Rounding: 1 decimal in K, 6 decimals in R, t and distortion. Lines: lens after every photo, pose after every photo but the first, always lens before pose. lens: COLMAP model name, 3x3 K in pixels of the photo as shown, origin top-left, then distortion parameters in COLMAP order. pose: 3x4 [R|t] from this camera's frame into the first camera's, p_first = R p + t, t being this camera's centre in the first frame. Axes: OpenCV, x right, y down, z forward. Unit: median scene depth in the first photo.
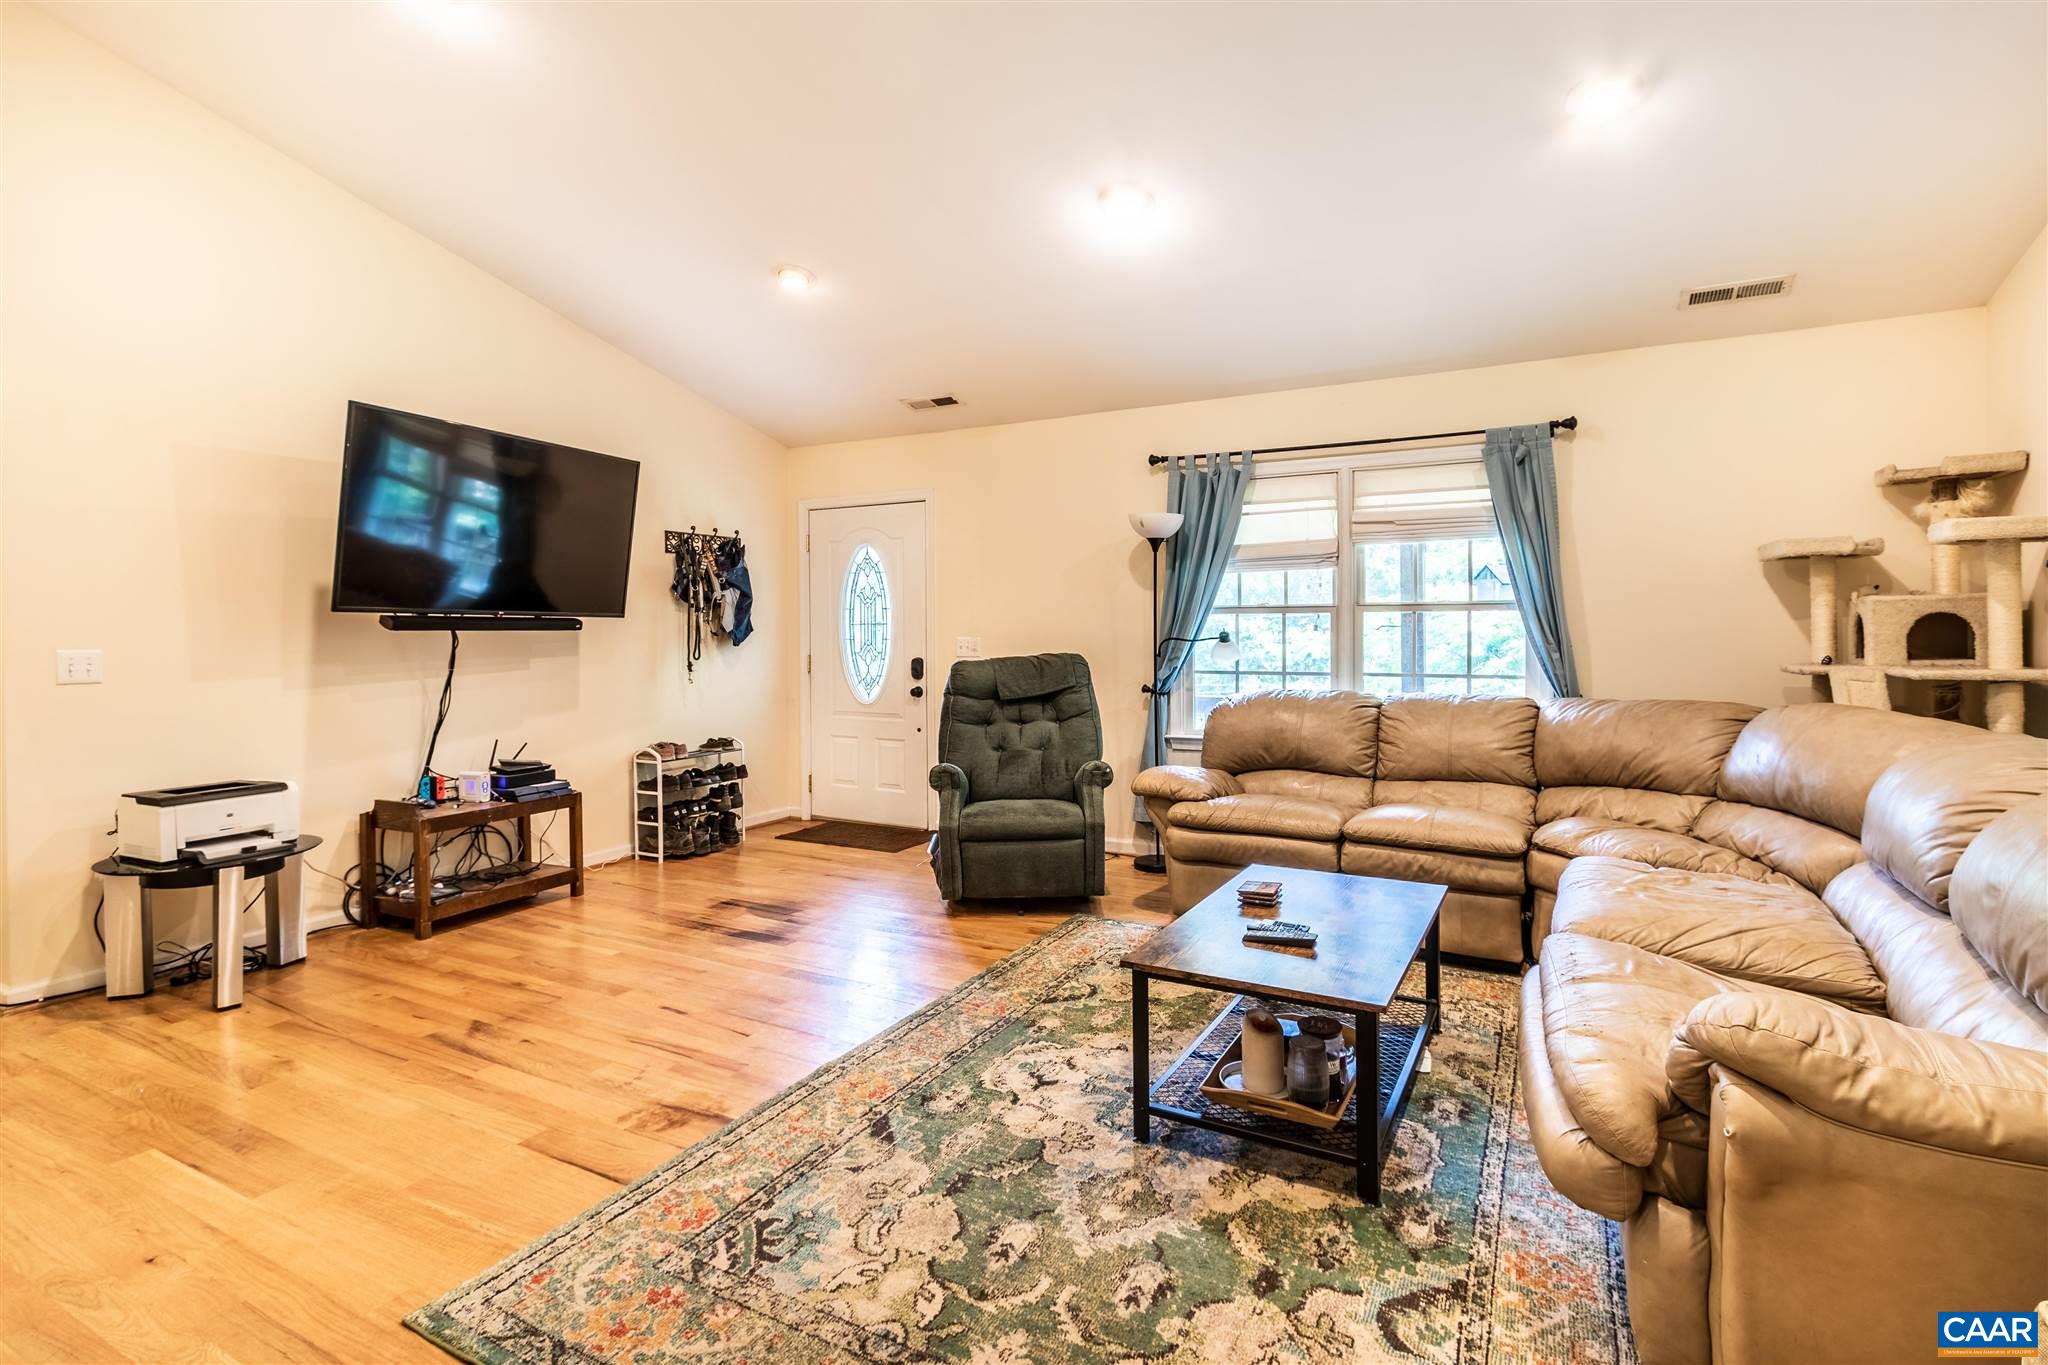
lens RADIAL K [[953.8, 0, 1026.9], [0, 953.8, 667.5], [0, 0, 1]] dist [0.002358, -0.001422]
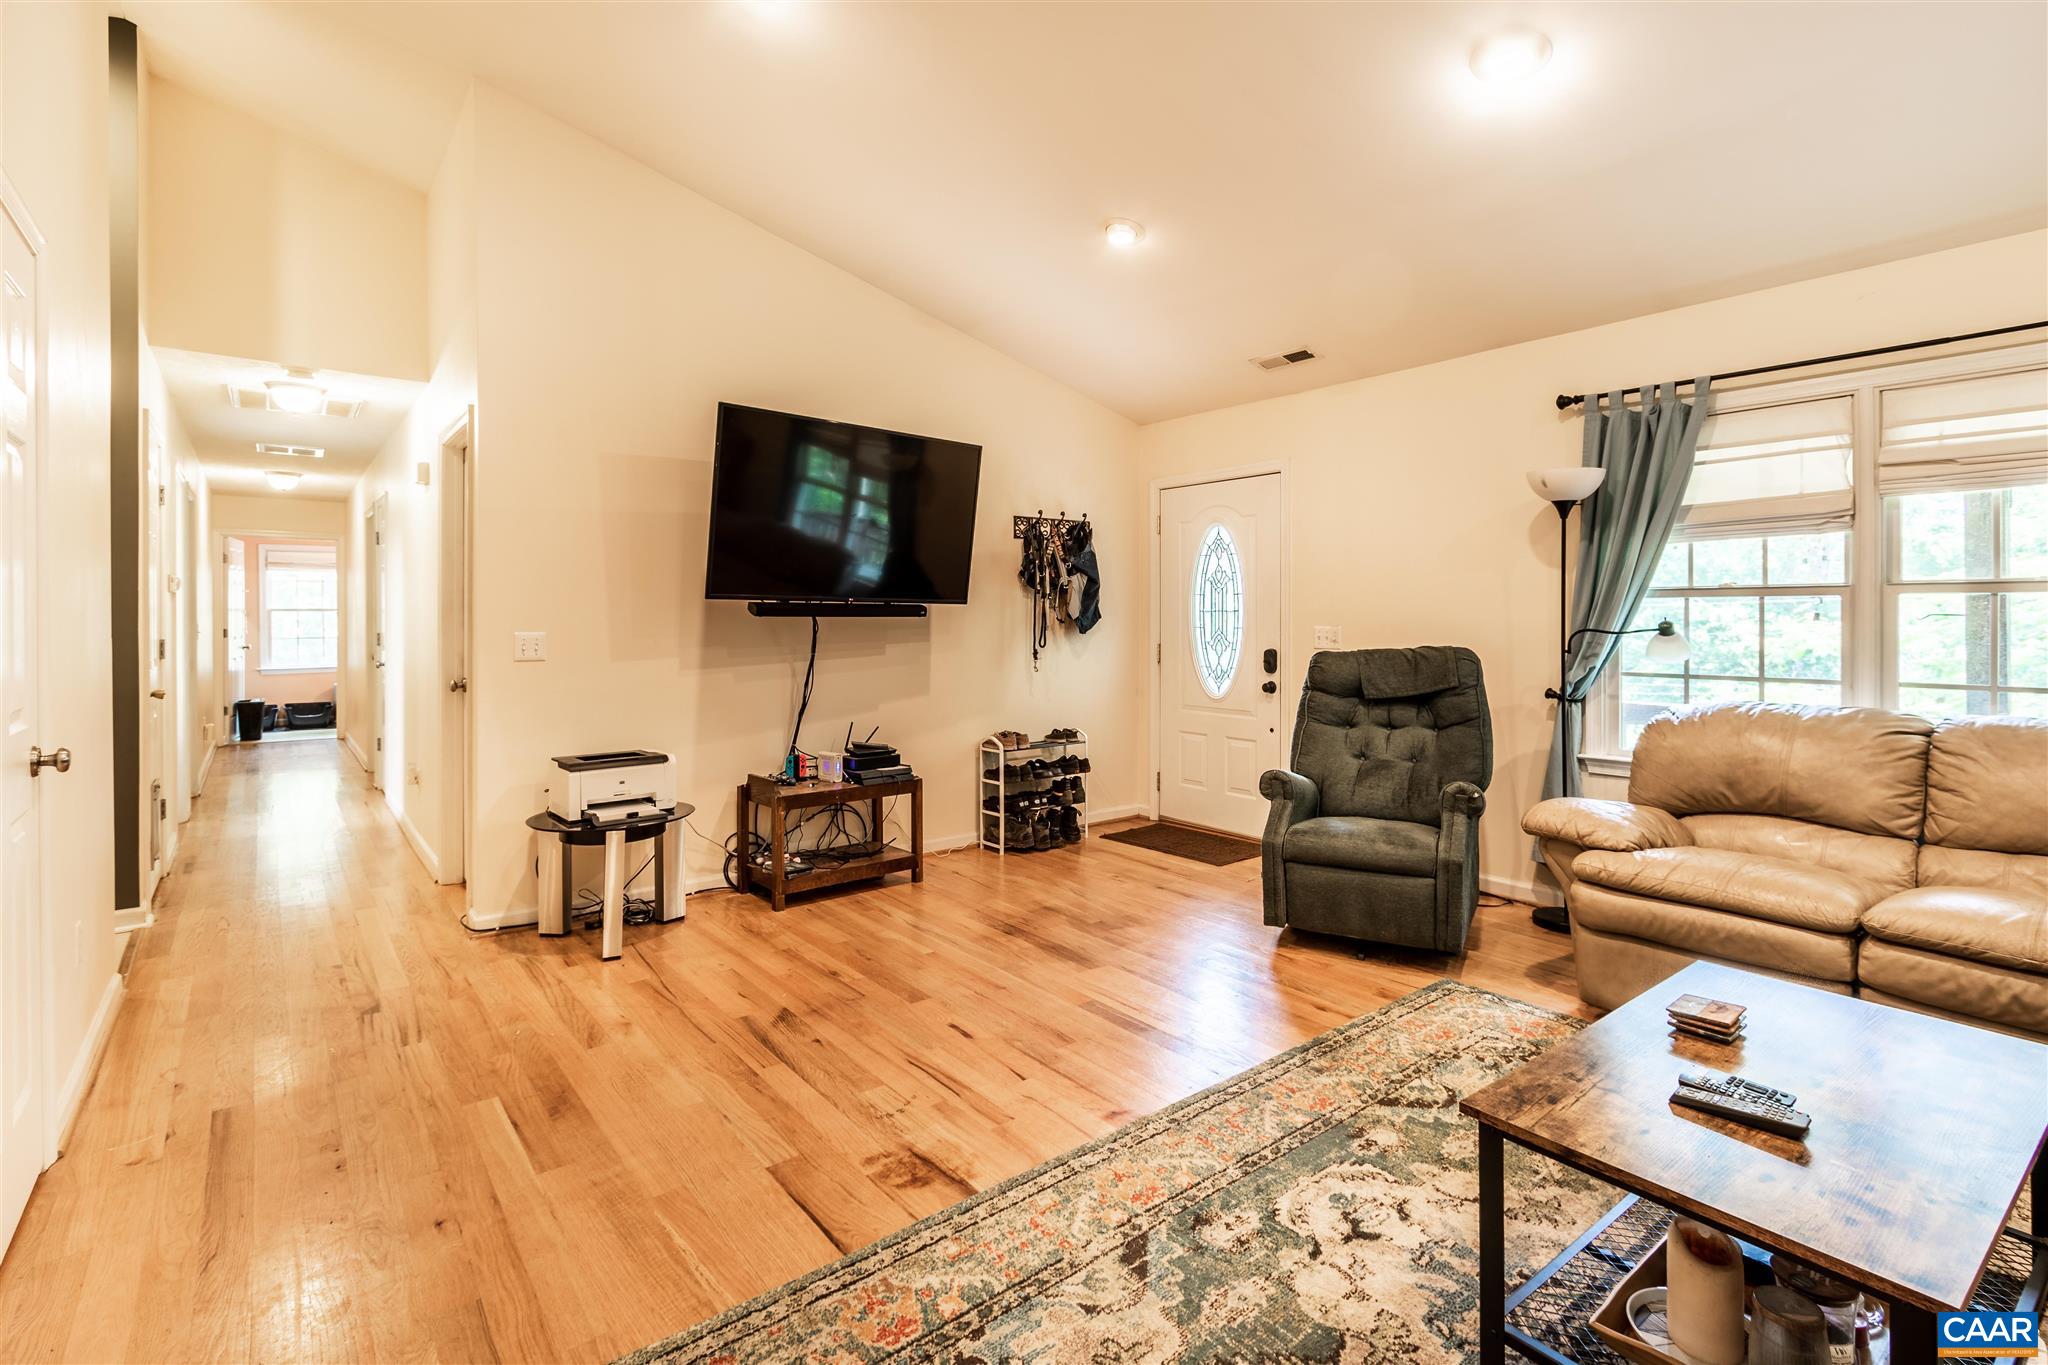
lens RADIAL K [[953.8, 0, 1068.3], [0, 953.8, 634.5], [0, 0, 1]] dist [0.002358, -0.001422]
pose [[0.931411, 0.009817, -0.363836, 0.045143], [-0.017614, 0.999681, -0.018116, -0.005686], [0.363542, 0.023282, 0.931287, 0.140329]]
